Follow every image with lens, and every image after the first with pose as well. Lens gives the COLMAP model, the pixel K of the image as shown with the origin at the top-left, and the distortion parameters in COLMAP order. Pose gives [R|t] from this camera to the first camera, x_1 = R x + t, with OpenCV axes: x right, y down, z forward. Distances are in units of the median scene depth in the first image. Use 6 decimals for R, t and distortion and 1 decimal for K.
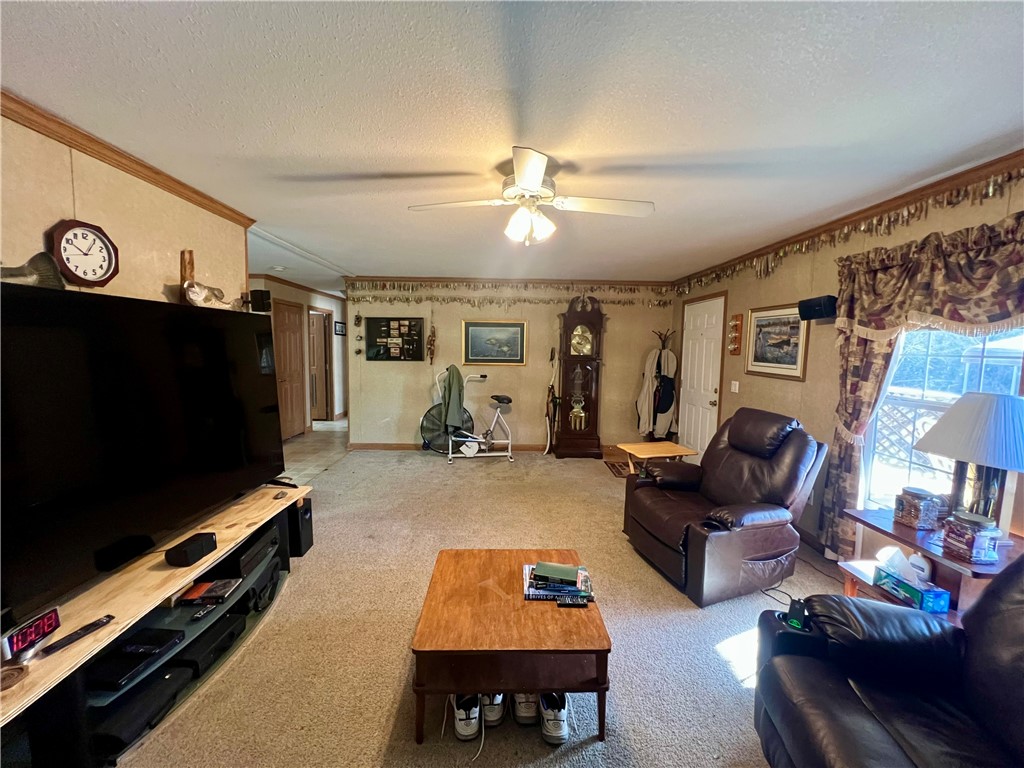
lens RADIAL K [[404.5, 0, 510.5], [0, 404.5, 384.0], [0, 0, 1]] dist [-0.003590, 0.000059]
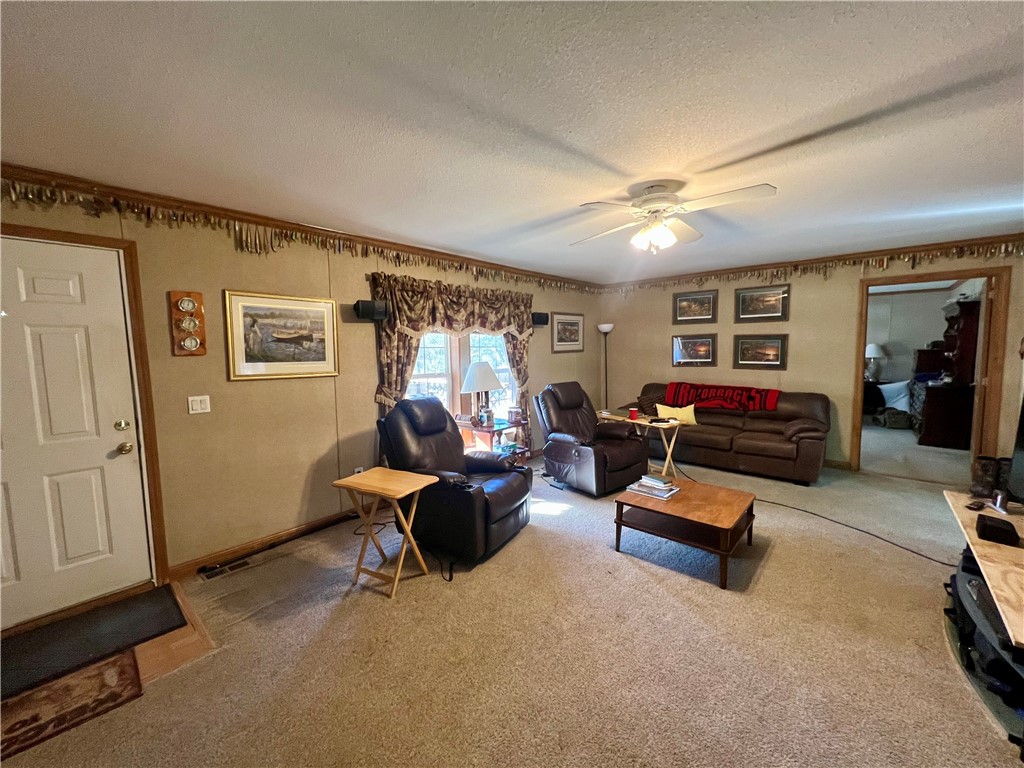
lens RADIAL K [[404.5, 0, 512.2], [0, 404.5, 380.7], [0, 0, 1]] dist [-0.003590, 0.000059]
pose [[-0.726033, -0.057437, 0.685257, -0.304774], [0.069497, 0.985275, 0.156217, -0.119744], [-0.684139, 0.161041, -0.711350, 1.368399]]
